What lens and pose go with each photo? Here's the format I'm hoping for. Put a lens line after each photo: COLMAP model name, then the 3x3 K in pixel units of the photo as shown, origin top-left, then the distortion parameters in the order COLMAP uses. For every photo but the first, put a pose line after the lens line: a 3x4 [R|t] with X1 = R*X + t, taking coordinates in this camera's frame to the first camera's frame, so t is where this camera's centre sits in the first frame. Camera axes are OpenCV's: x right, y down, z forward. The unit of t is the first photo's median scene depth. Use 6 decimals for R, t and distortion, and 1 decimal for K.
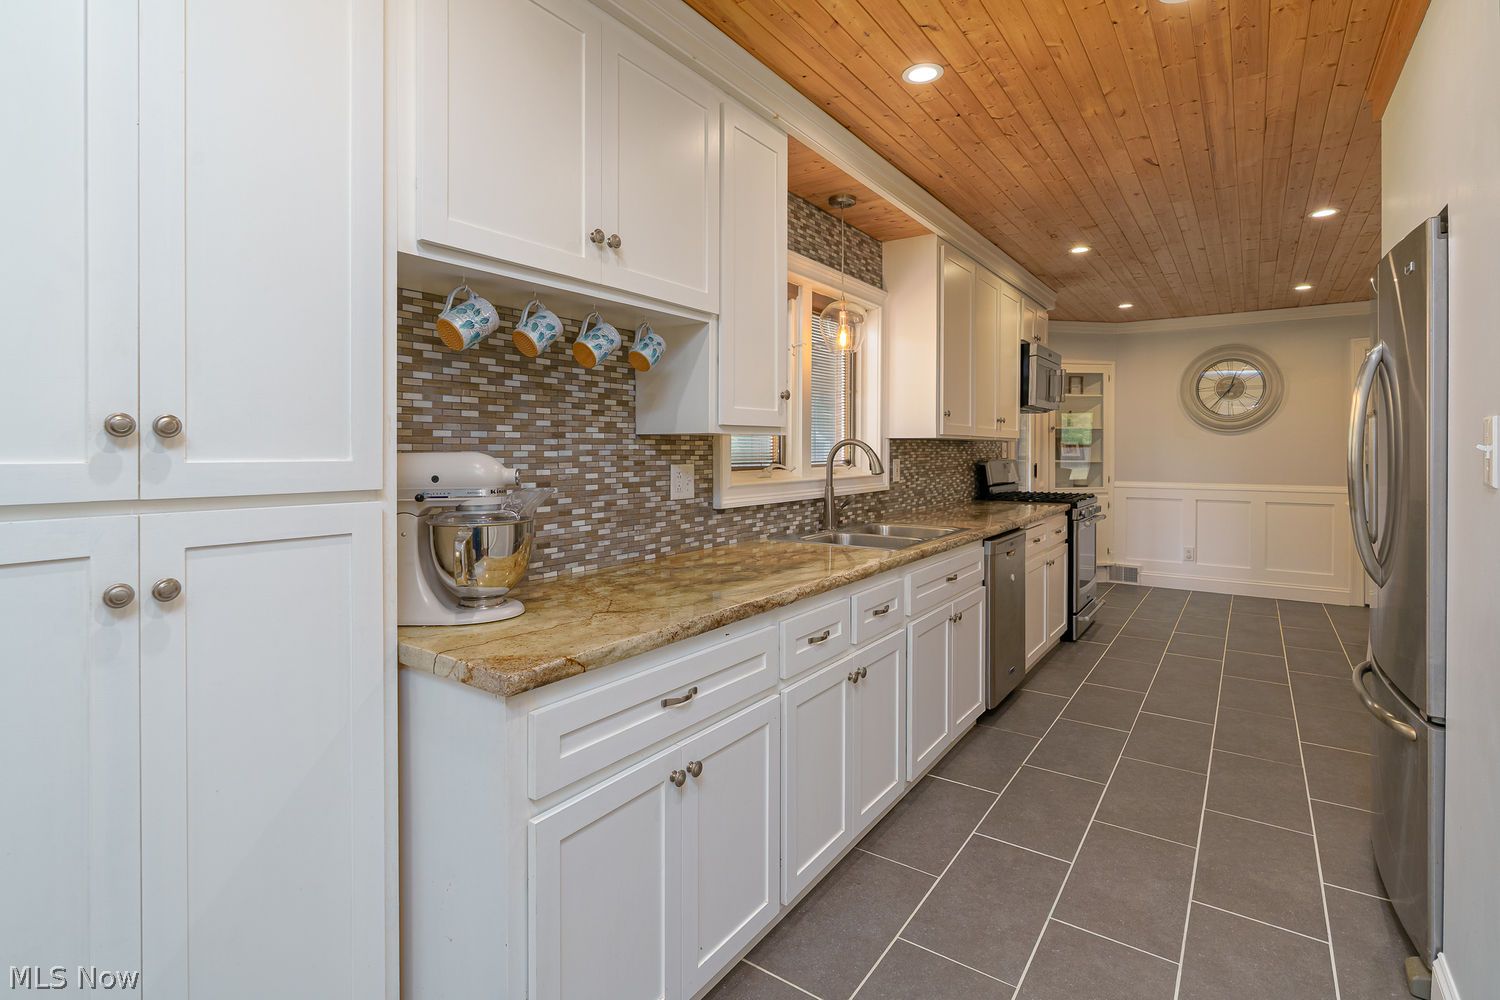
lens RADIAL K [[717.9, 0, 748.5], [0, 717.9, 447.4], [0, 0, 1]] dist [-0.001066, 0.000213]
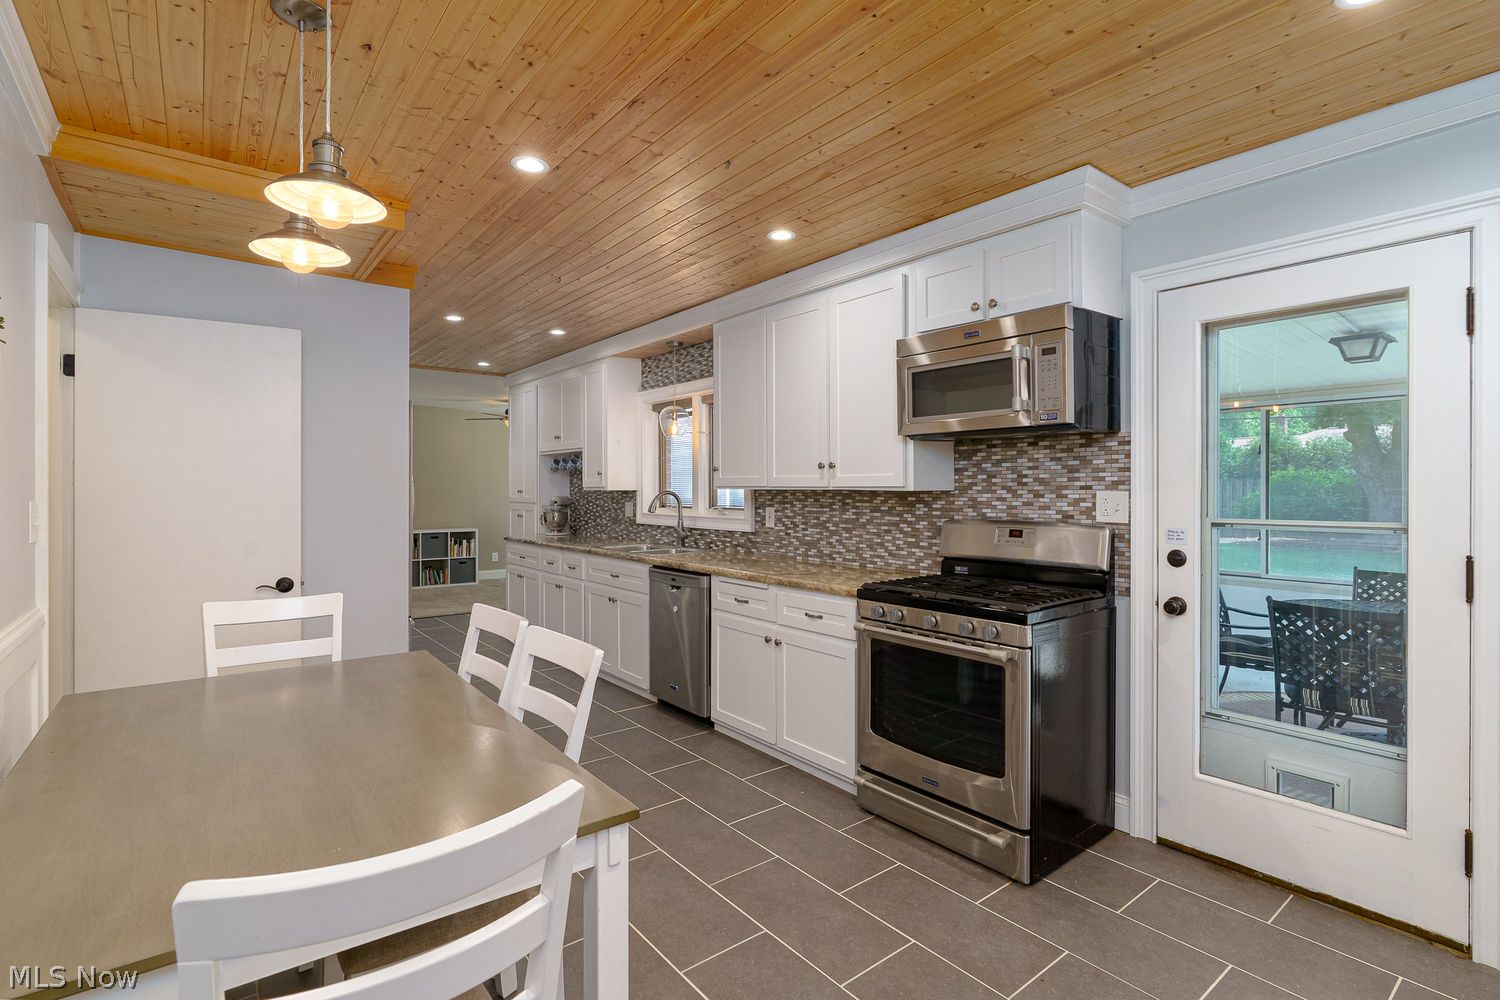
lens RADIAL K [[707.5, 0, 752.9], [0, 707.5, 480.7], [0, 0, 1]] dist [-0.016987, 0.008801]
pose [[-0.280865, -0.014847, -0.959632, 1.460393], [-0.003100, 0.999889, -0.014563, -0.010380], [0.959742, -0.001115, -0.280880, 1.466468]]
